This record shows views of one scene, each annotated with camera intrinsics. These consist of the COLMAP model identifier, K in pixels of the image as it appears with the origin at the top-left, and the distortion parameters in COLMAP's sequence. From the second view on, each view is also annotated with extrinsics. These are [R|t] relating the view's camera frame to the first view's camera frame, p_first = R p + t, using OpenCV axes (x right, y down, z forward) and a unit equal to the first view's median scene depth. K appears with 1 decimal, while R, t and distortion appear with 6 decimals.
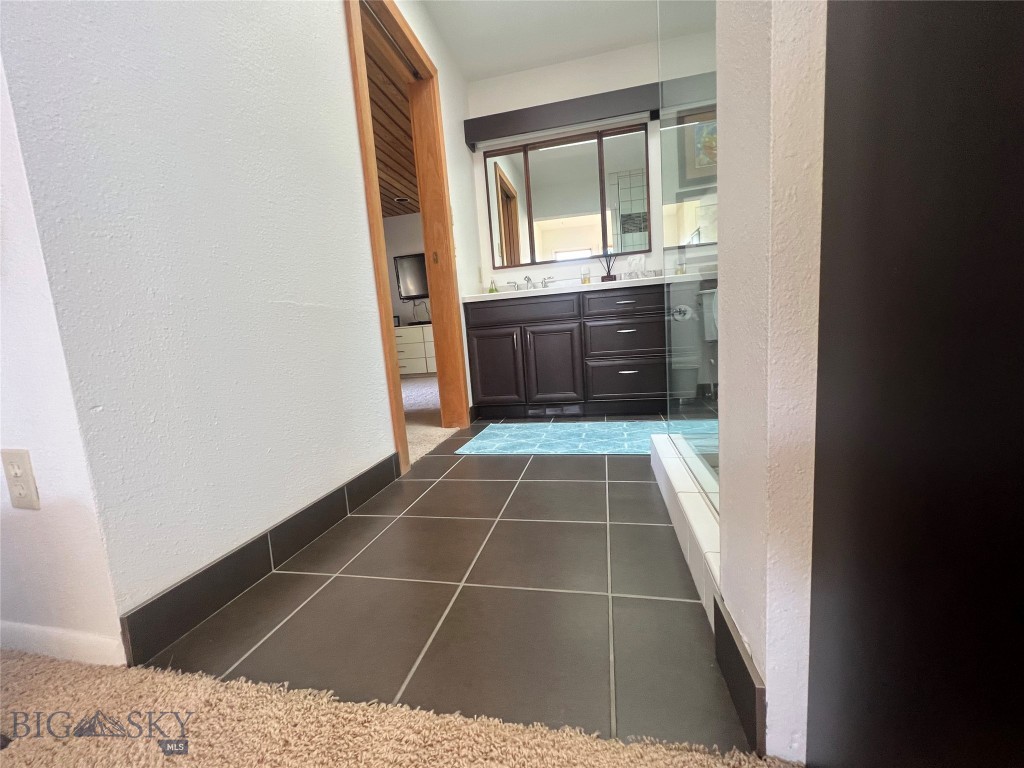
lens RADIAL K [[412.3, 0, 511.5], [0, 412.3, 385.8], [0, 0, 1]] dist [-0.000549, 0.000192]
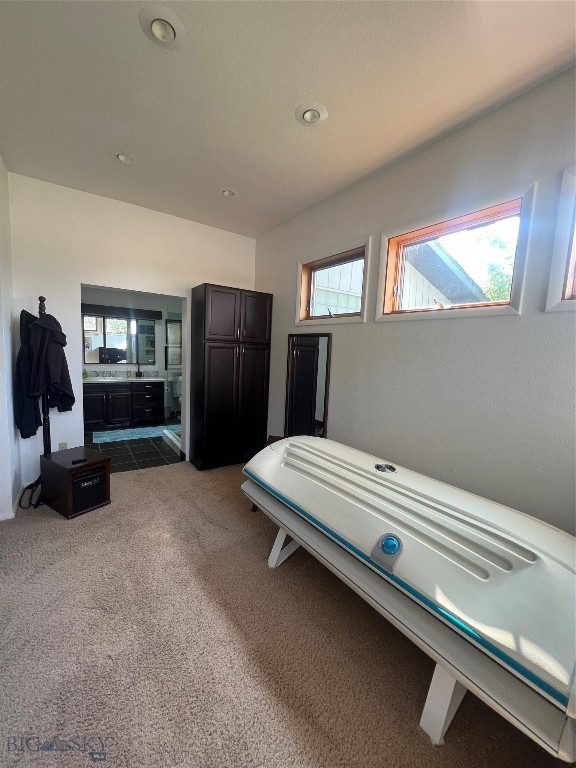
lens RADIAL K [[309.2, 0, 288.0], [0, 309.2, 384.0], [0, 0, 1]] dist [-0.000549, 0.000192]
pose [[0.671937, 0.019901, 0.740341, -0.729766], [0.000660, 0.999622, -0.027470, -0.166730], [-0.740608, 0.018947, 0.671670, -1.289311]]
